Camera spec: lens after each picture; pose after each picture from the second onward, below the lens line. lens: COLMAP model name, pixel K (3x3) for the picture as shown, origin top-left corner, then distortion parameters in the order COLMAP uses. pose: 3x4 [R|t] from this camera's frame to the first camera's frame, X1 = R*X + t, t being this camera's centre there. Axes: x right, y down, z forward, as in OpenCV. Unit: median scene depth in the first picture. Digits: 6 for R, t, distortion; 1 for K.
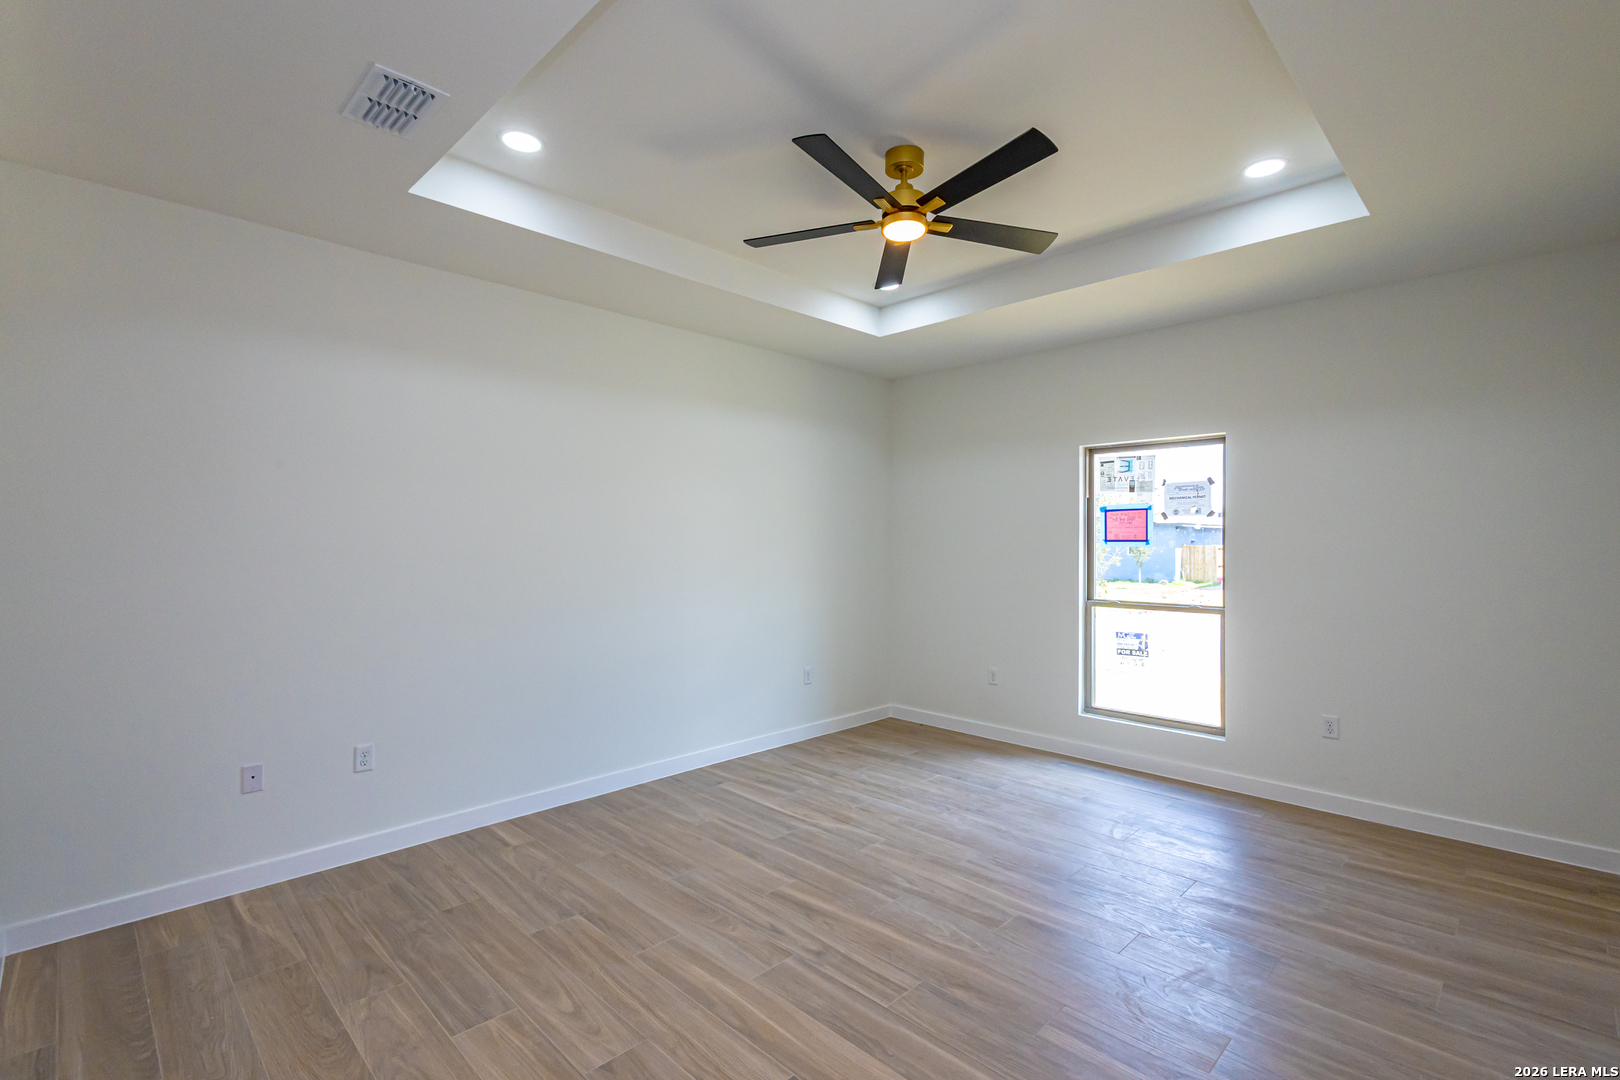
lens RADIAL K [[741.7, 0, 809.8], [0, 741.7, 540.4], [0, 0, 1]] dist [0.012967, -0.003219]
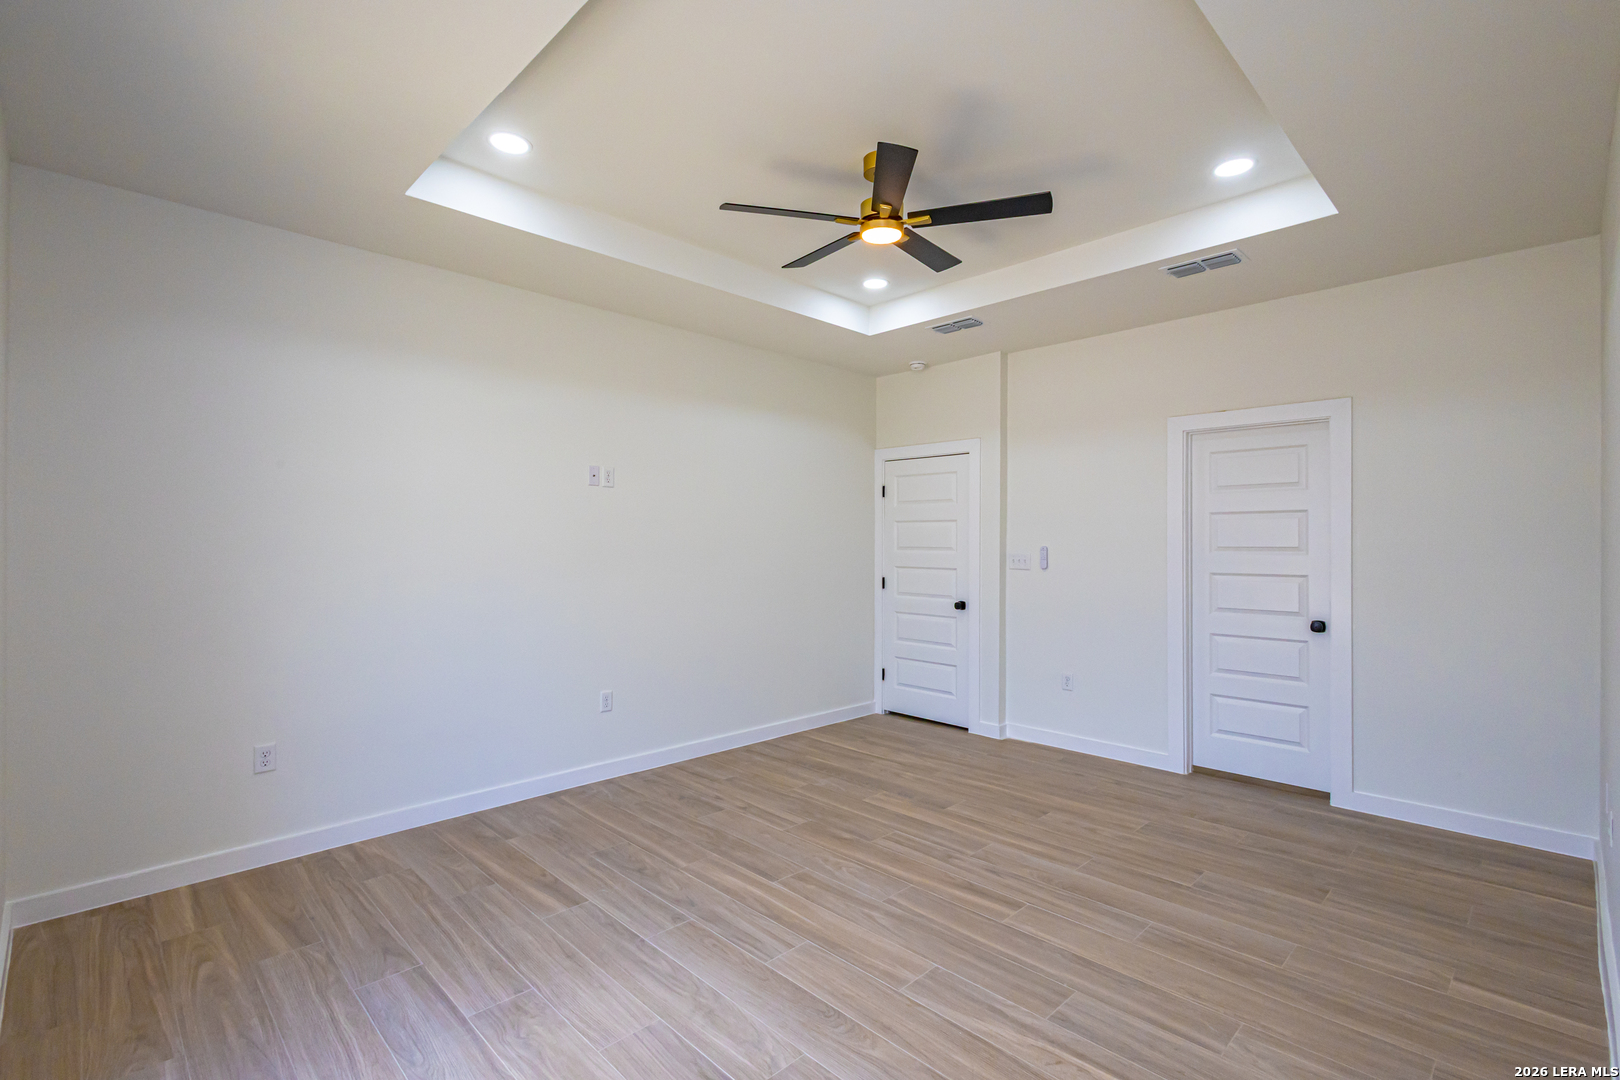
lens RADIAL K [[741.7, 0, 810.0], [0, 741.7, 542.9], [0, 0, 1]] dist [0.012967, -0.003219]
pose [[-0.999969, -0.001028, 0.007770, 0.216395], [-0.001045, 0.999997, -0.002149, 0.020225], [-0.007768, -0.002157, -0.999968, 2.038067]]
